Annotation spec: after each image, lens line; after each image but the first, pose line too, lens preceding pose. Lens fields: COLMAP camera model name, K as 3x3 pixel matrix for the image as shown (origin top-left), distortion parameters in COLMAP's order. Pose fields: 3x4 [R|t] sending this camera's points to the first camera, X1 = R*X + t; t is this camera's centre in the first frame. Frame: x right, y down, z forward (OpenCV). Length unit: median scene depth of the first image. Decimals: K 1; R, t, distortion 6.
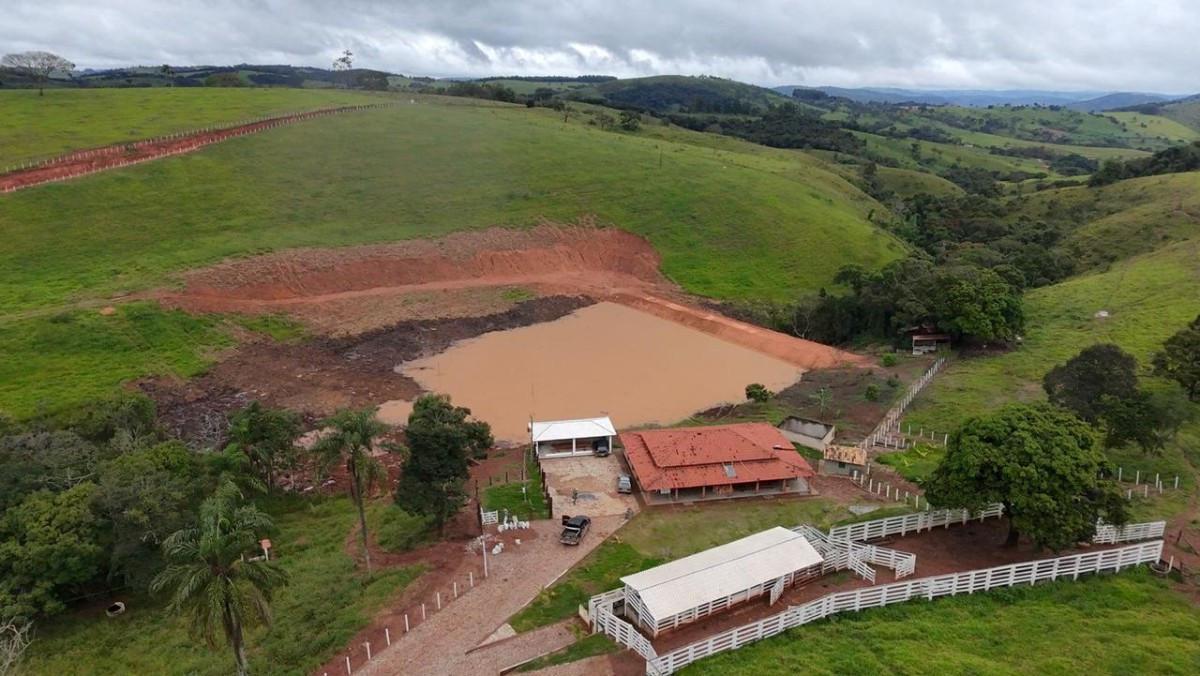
lens RADIAL K [[788.8, 0, 603.7], [0, 788.8, 335.8], [0, 0, 1]] dist [0.071494, -0.065028]
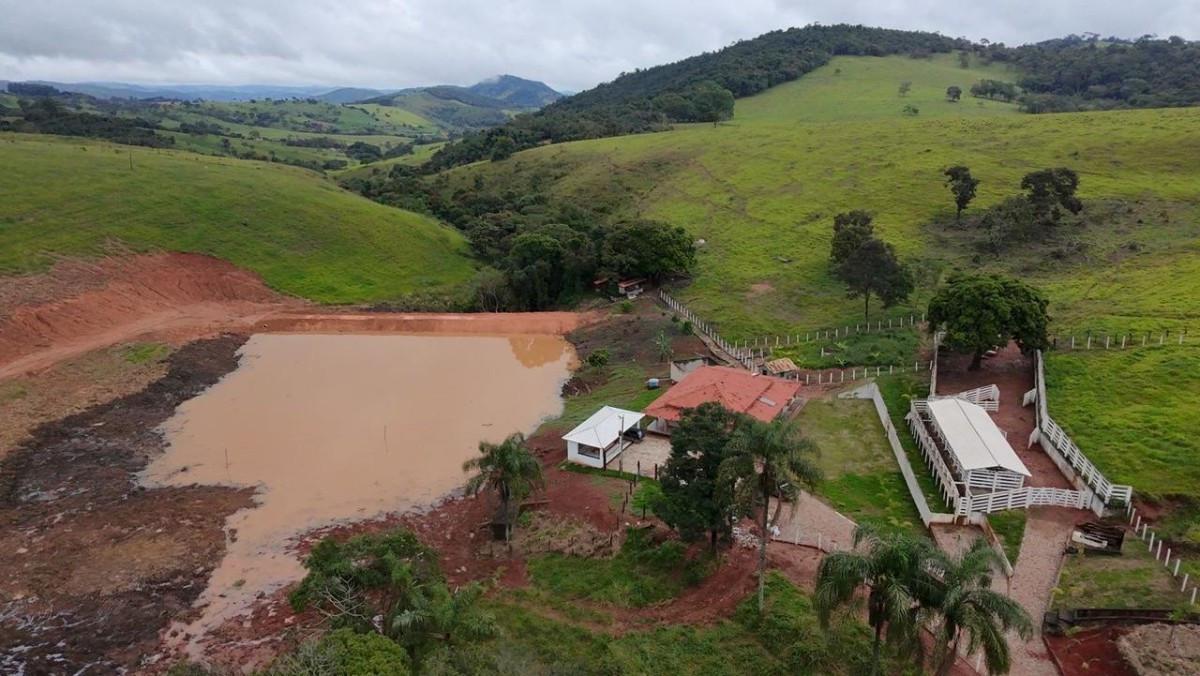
lens RADIAL K [[806.7, 0, 600.0], [0, 806.7, 338.0], [0, 0, 1]] dist [-0.004615, -0.003376]
pose [[0.607984, -0.240431, 0.756669, -0.099144], [0.237559, 0.964472, 0.115582, -0.012505], [-0.757576, 0.109481, 0.643500, 0.052831]]
